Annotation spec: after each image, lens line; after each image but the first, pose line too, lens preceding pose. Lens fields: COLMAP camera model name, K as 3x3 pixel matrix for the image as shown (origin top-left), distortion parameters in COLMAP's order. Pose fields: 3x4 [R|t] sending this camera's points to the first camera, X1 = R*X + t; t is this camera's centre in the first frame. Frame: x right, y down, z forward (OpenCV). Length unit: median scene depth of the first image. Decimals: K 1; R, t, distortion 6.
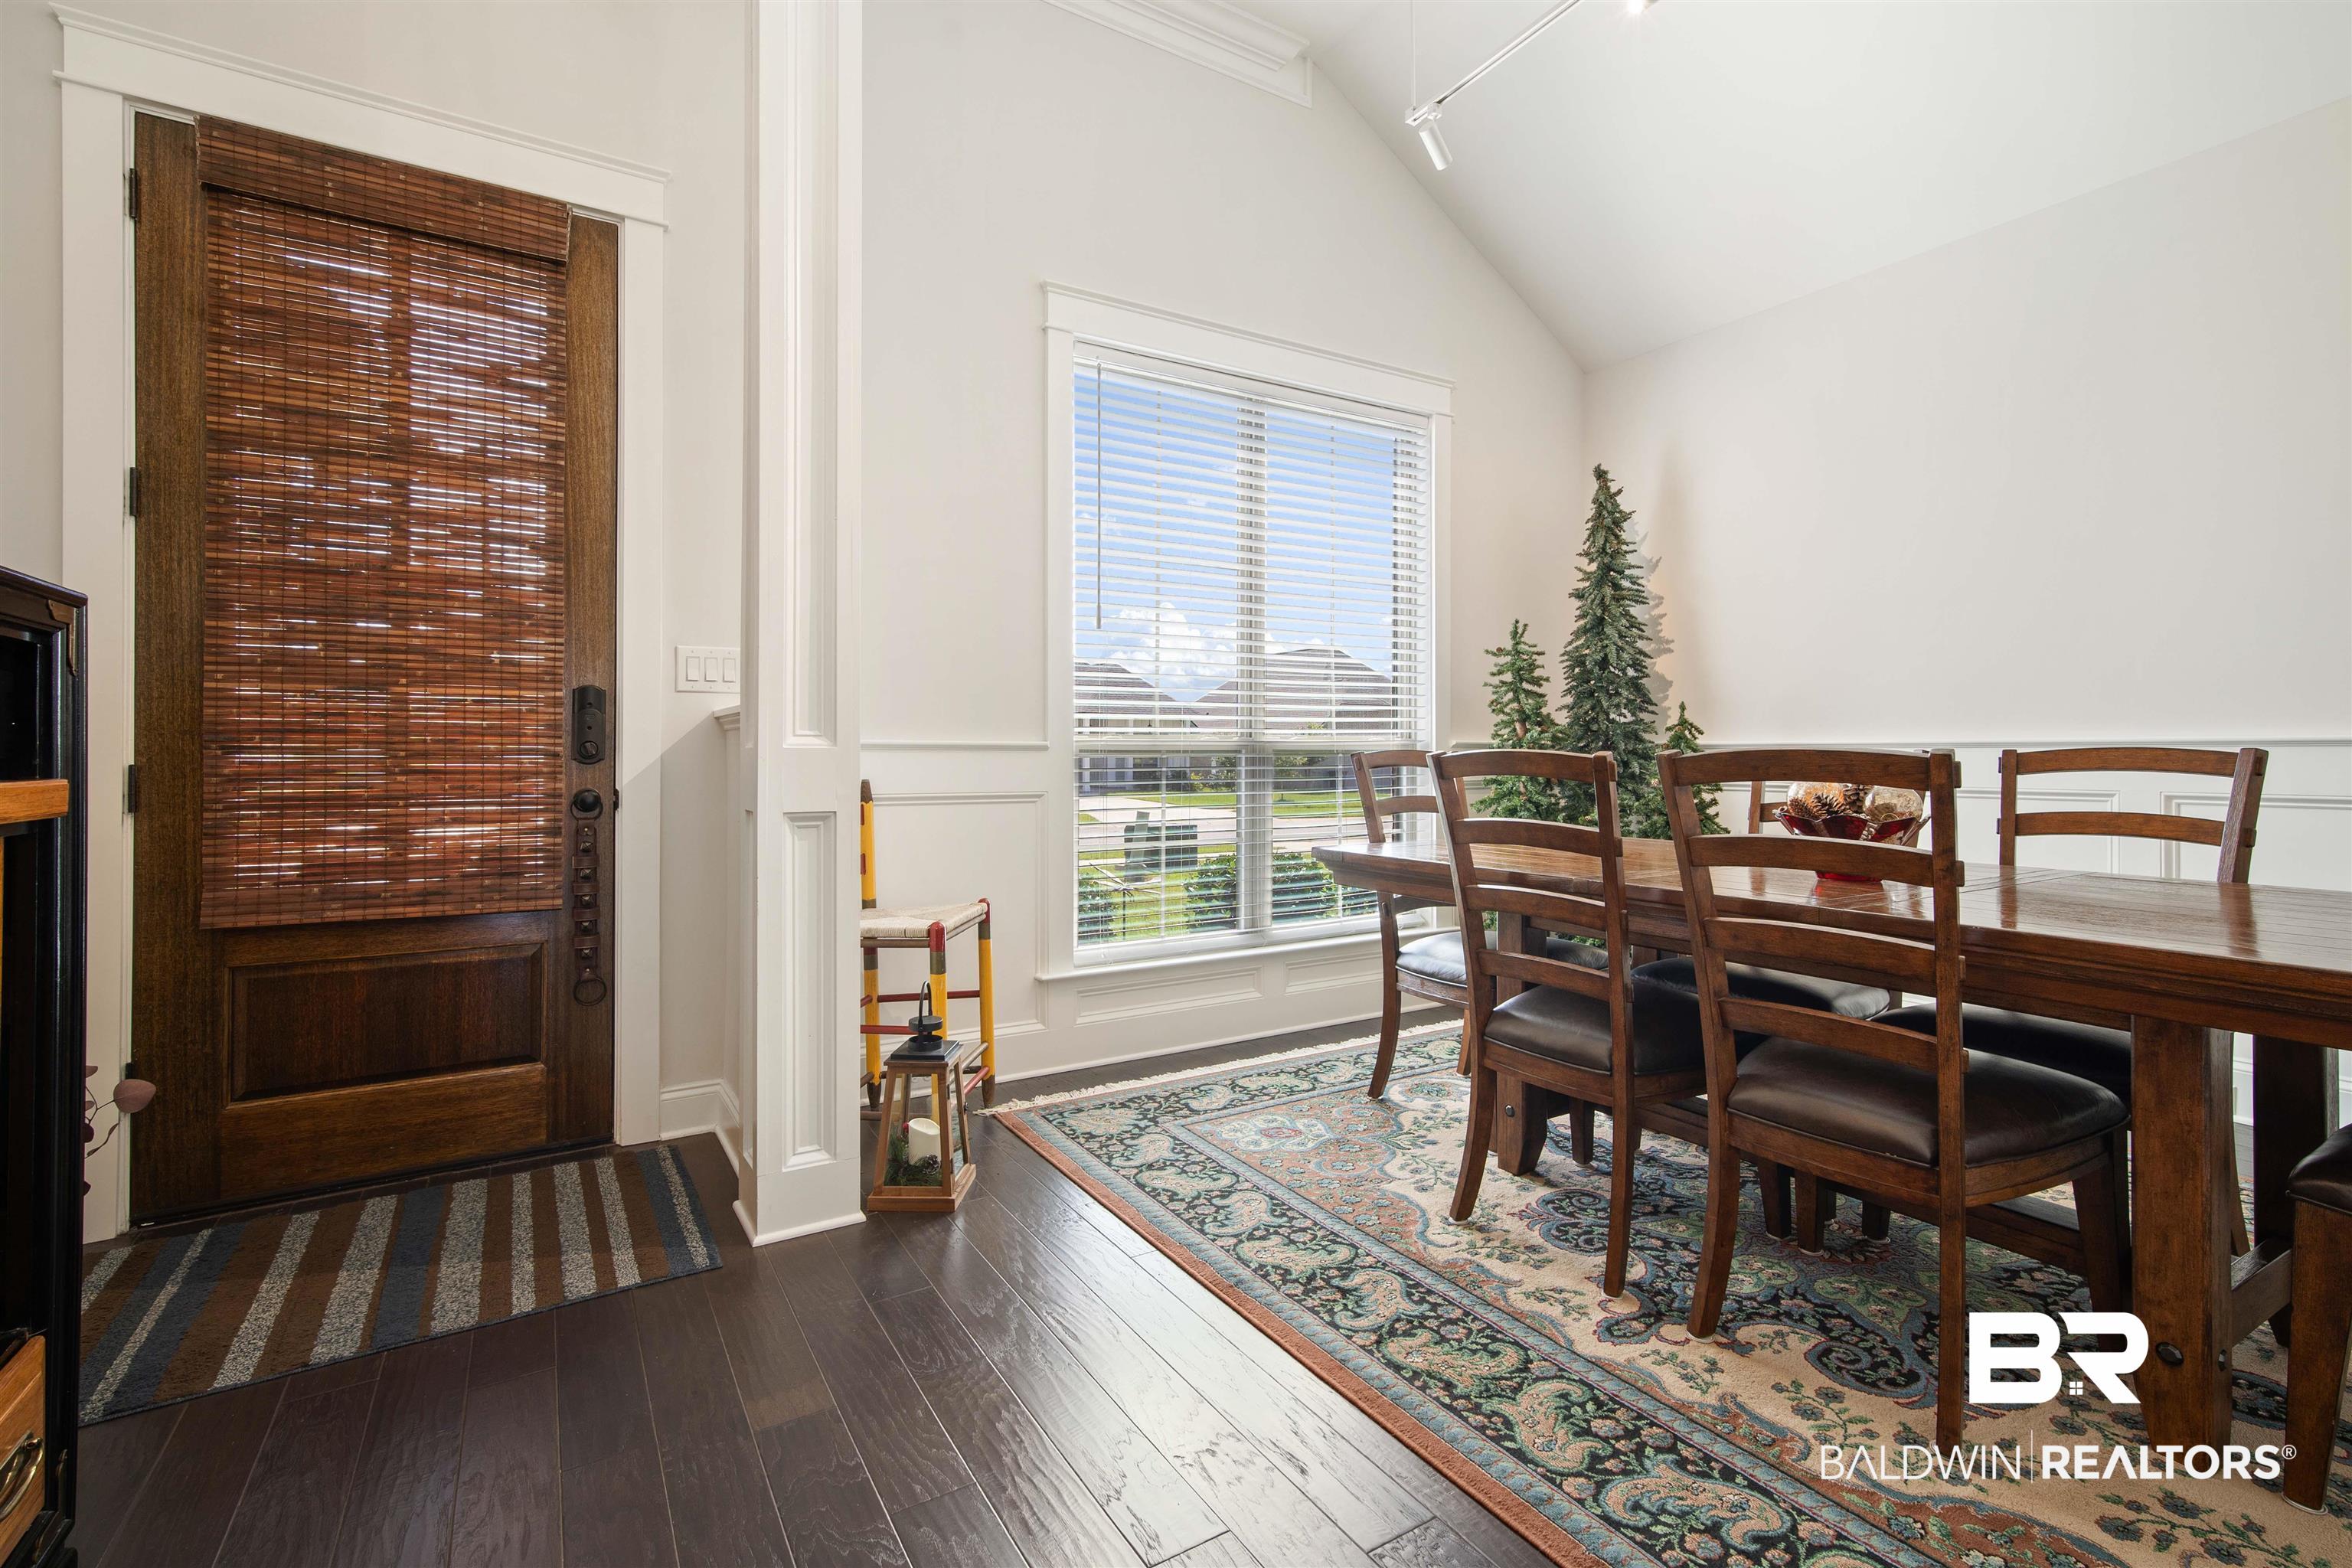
lens RADIAL K [[1049.9, 0, 1139.3], [0, 1049.9, 757.4], [0, 0, 1]] dist [0.003712, 0.001564]
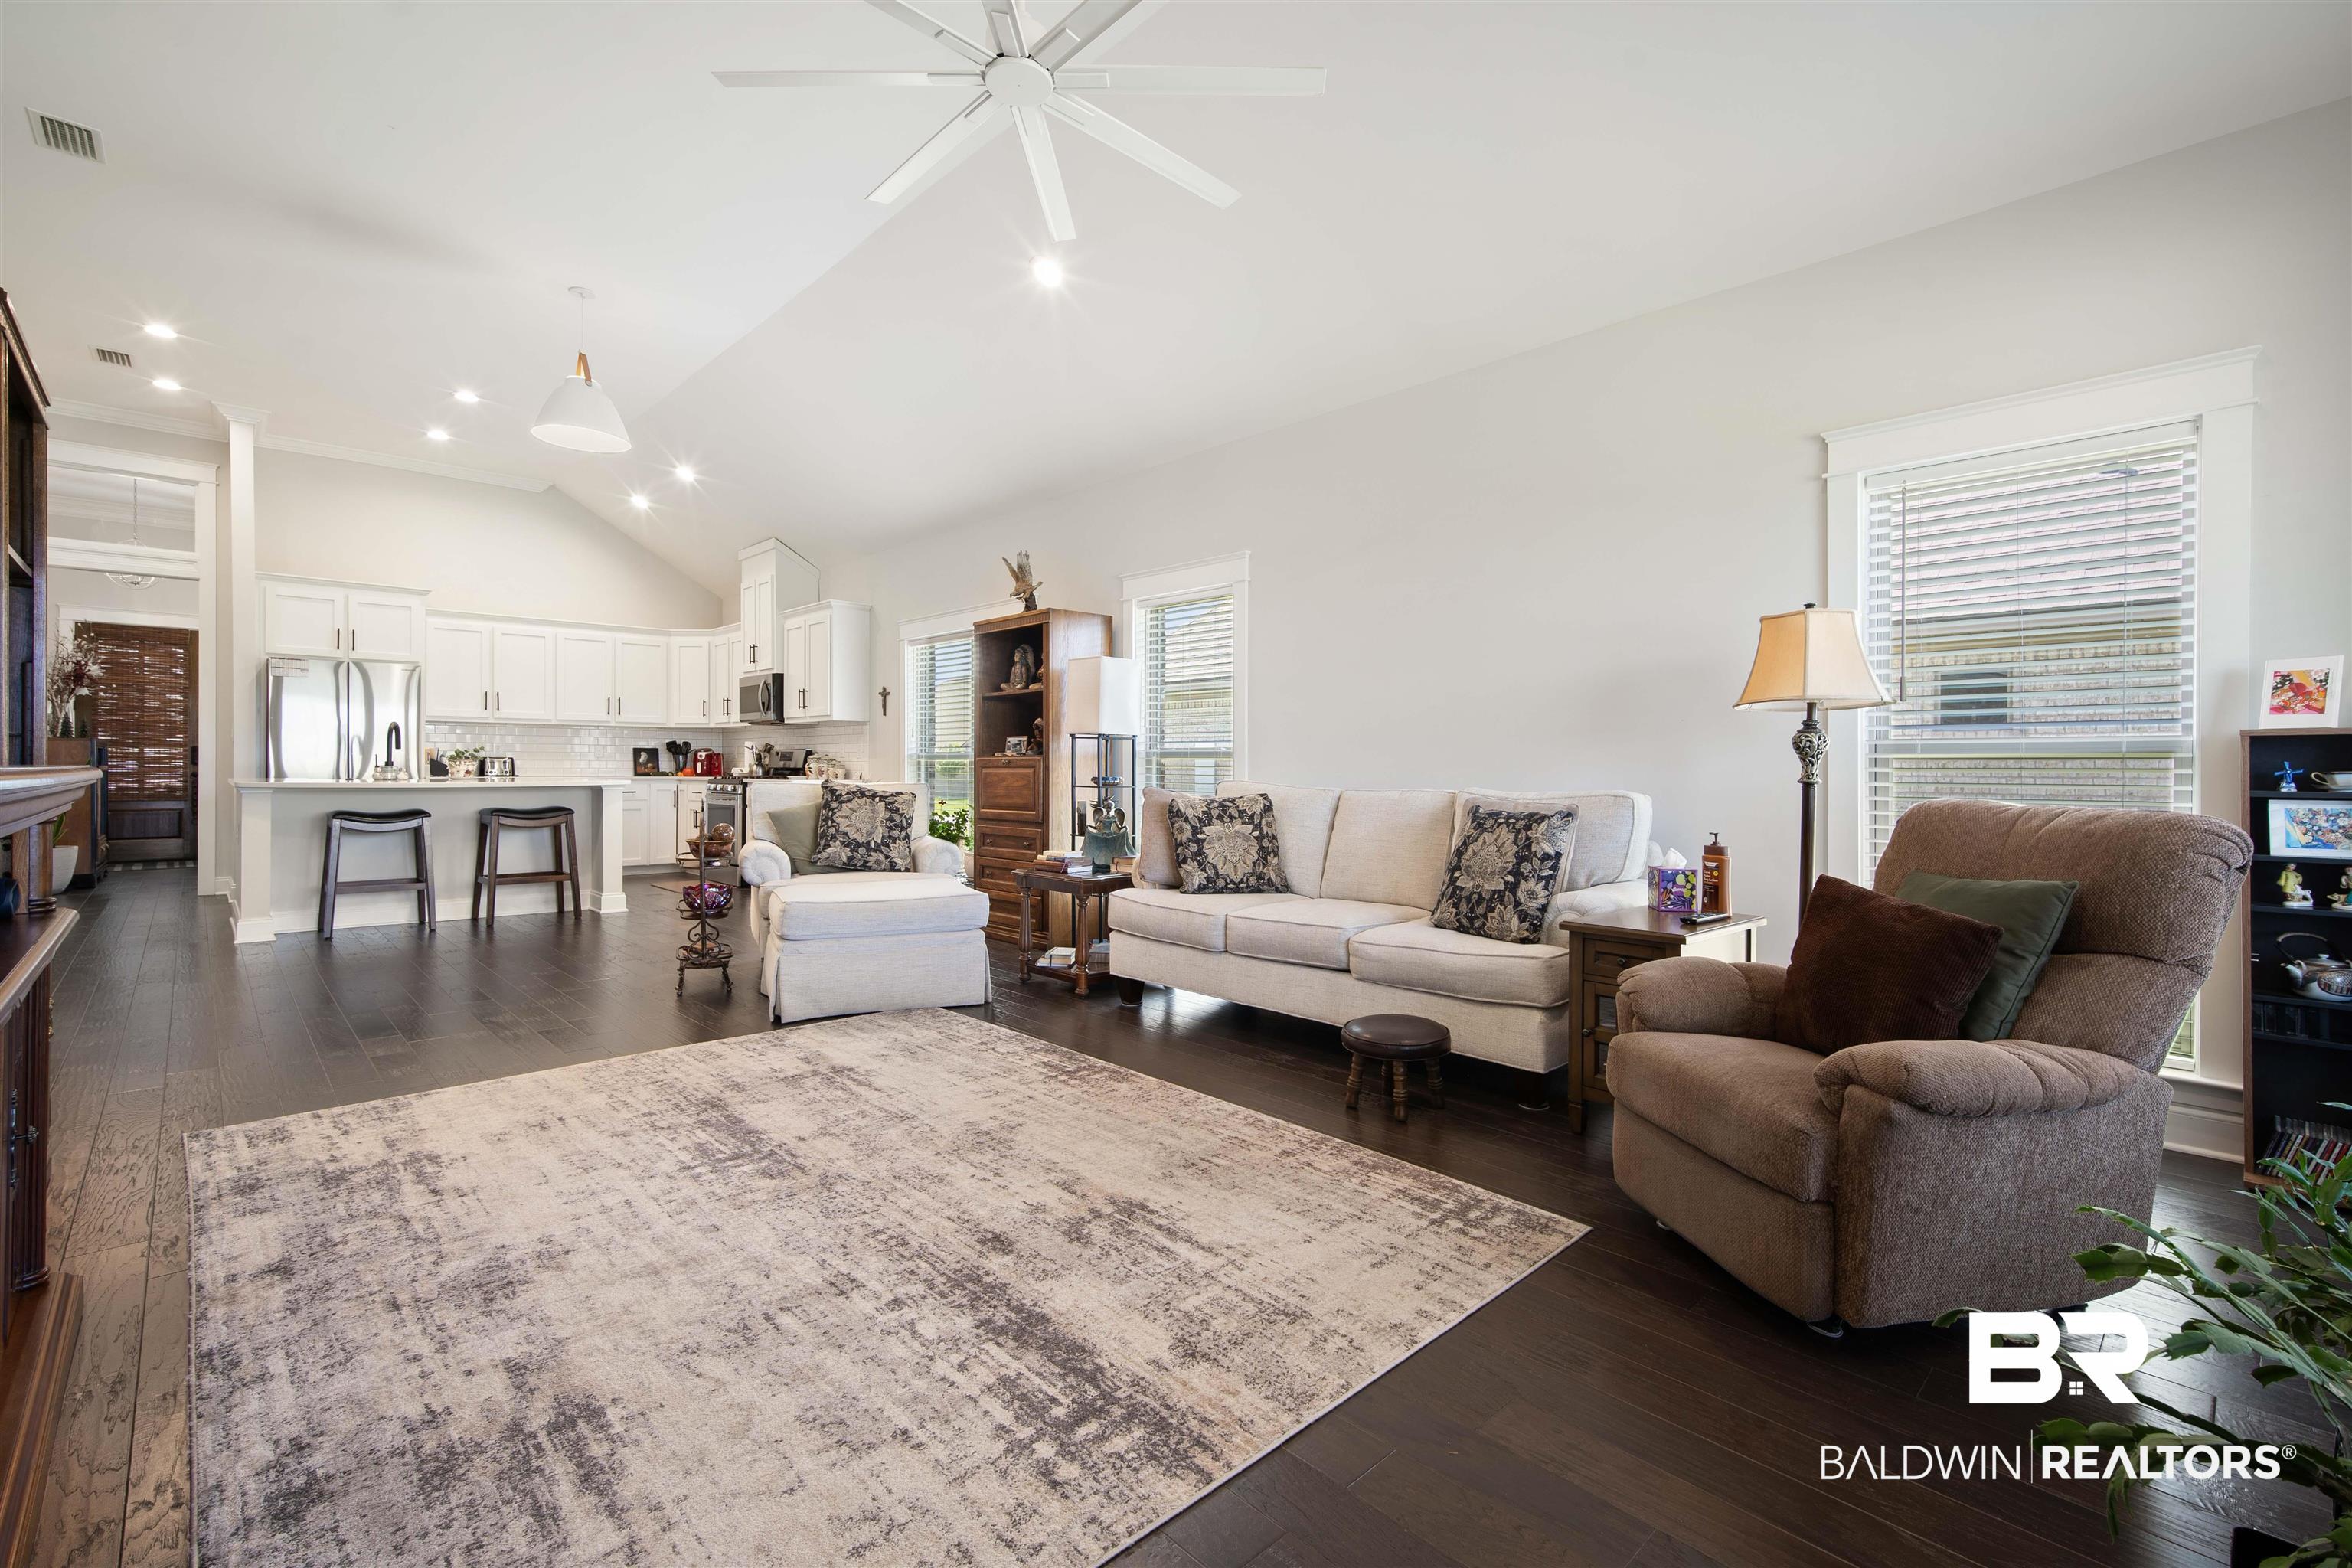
lens RADIAL K [[1049.9, 0, 1171.3], [0, 1049.9, 788.2], [0, 0, 1]] dist [0.003712, 0.001564]
pose [[0.973797, 0.002670, 0.227402, 2.350620], [-0.006902, 0.999817, 0.017814, -0.004976], [-0.227313, -0.018917, 0.973638, -4.048051]]
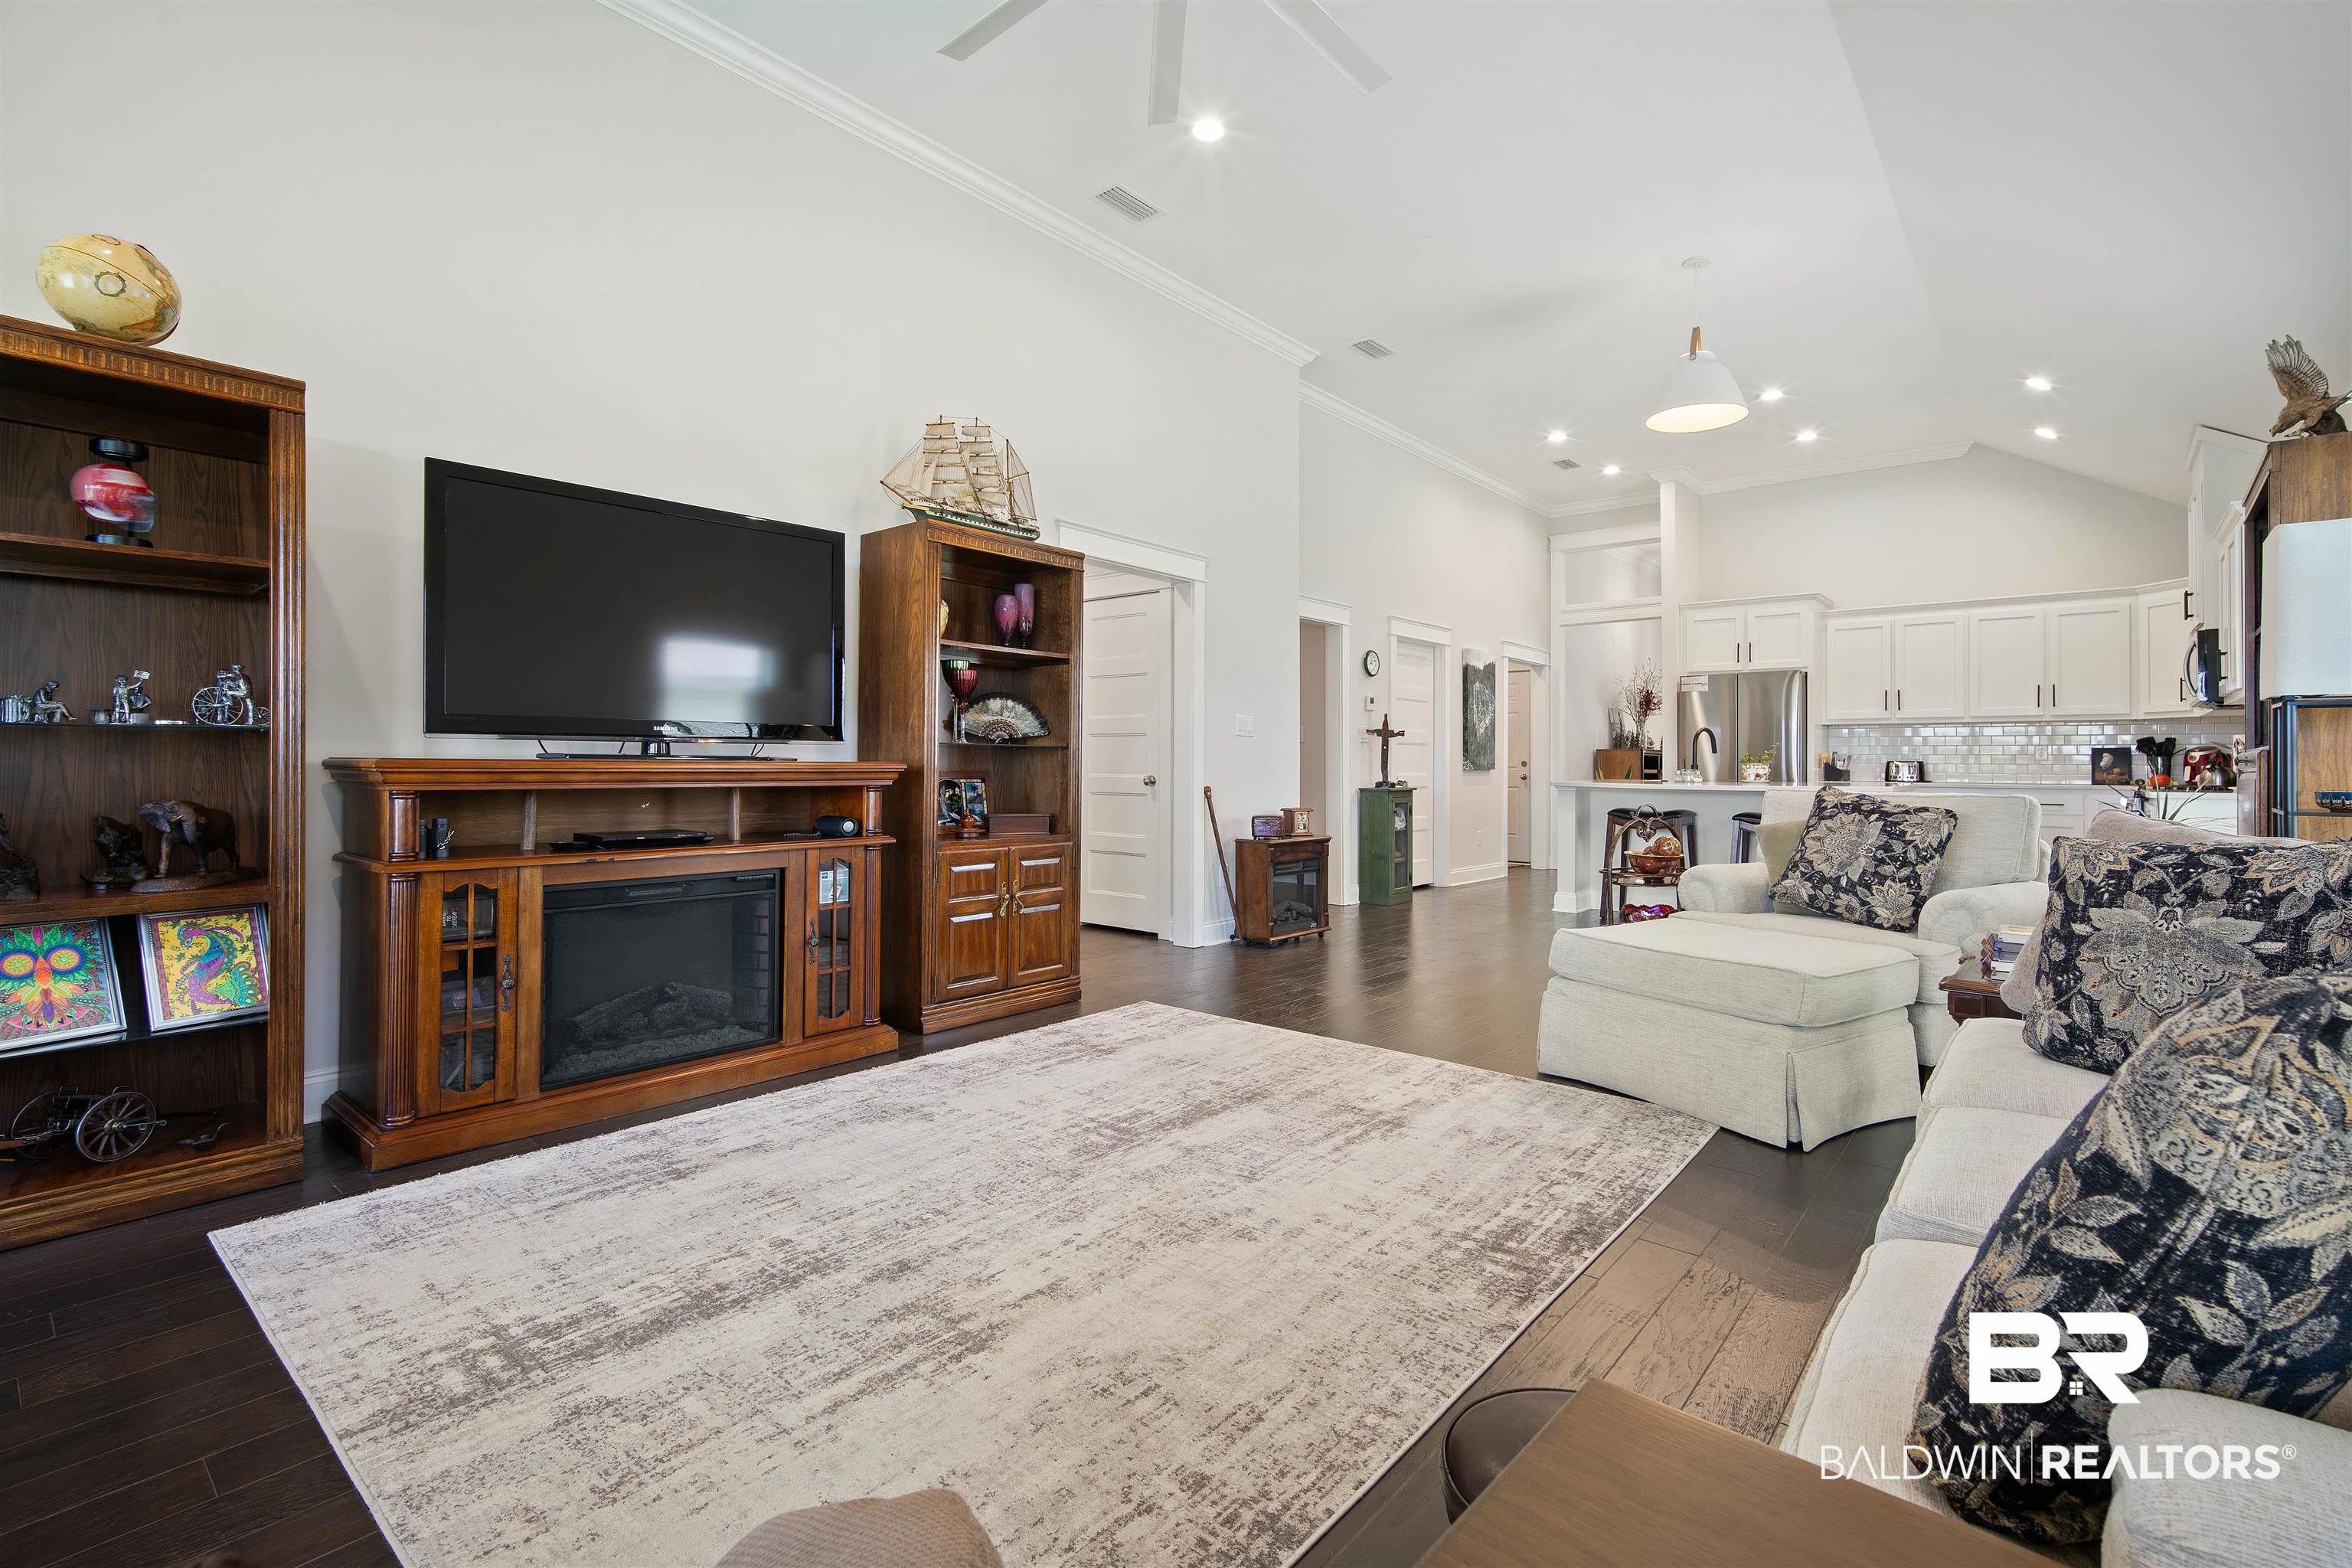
lens RADIAL K [[1049.9, 0, 1201.7], [0, 1049.9, 759.0], [0, 0, 1]] dist [0.003712, 0.001564]
pose [[0.338326, -0.001028, -0.941029, 3.298088], [-0.008120, 0.999959, -0.004011, -0.006364], [0.940994, 0.008999, 0.338303, -3.191759]]
